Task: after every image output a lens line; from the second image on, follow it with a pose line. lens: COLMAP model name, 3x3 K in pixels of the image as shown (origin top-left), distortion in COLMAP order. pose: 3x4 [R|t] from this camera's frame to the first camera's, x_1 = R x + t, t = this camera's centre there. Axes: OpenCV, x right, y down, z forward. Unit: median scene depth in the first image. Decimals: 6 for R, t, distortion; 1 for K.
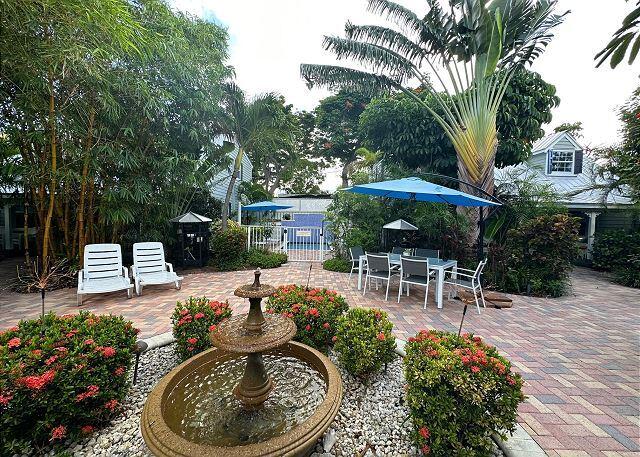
lens RADIAL K [[252.7, 0, 320.0], [0, 252.7, 228.5], [0, 0, 1]] dist [-0.000081, -0.000025]
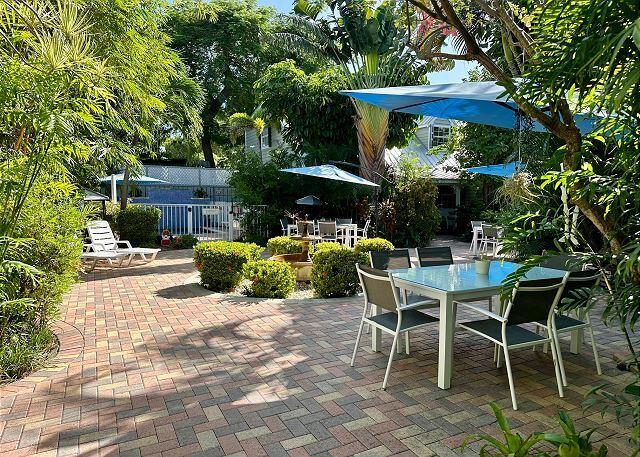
lens RADIAL K [[449.8, 0, 320.0], [0, 449.8, 228.5], [0, 0, 1]] dist [0.112822, -0.159534]
pose [[0.896082, -0.040667, 0.442021, -0.532415], [0.024565, 0.998812, 0.042094, 0.027005], [-0.443207, -0.026861, 0.896017, -0.763566]]
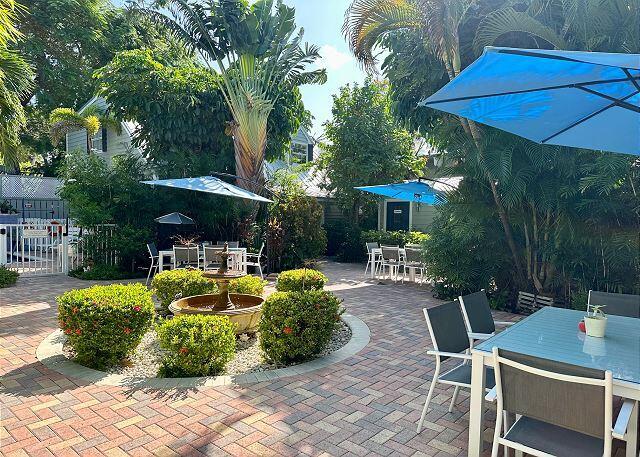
lens RADIAL K [[449.8, 0, 320.0], [0, 449.8, 228.5], [0, 0, 1]] dist [0.112822, -0.159534]
pose [[0.668828, -0.031664, 0.742743, -0.566962], [0.025531, 0.999482, 0.019618, 0.001975], [-0.742979, 0.005842, 0.669289, -0.450529]]
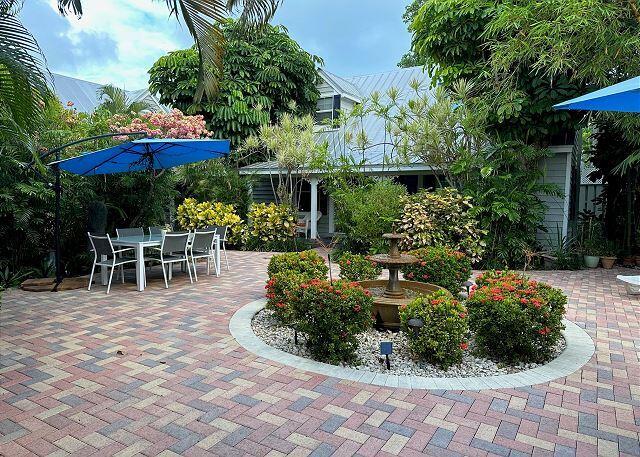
lens RADIAL K [[449.8, 0, 320.0], [0, 449.8, 228.5], [0, 0, 1]] dist [0.112822, -0.159534]
pose [[-0.542315, 0.045099, -0.838964, 0.670018], [-0.044564, 0.995609, 0.082326, -0.004304], [0.838992, 0.082034, -0.537924, 0.570785]]
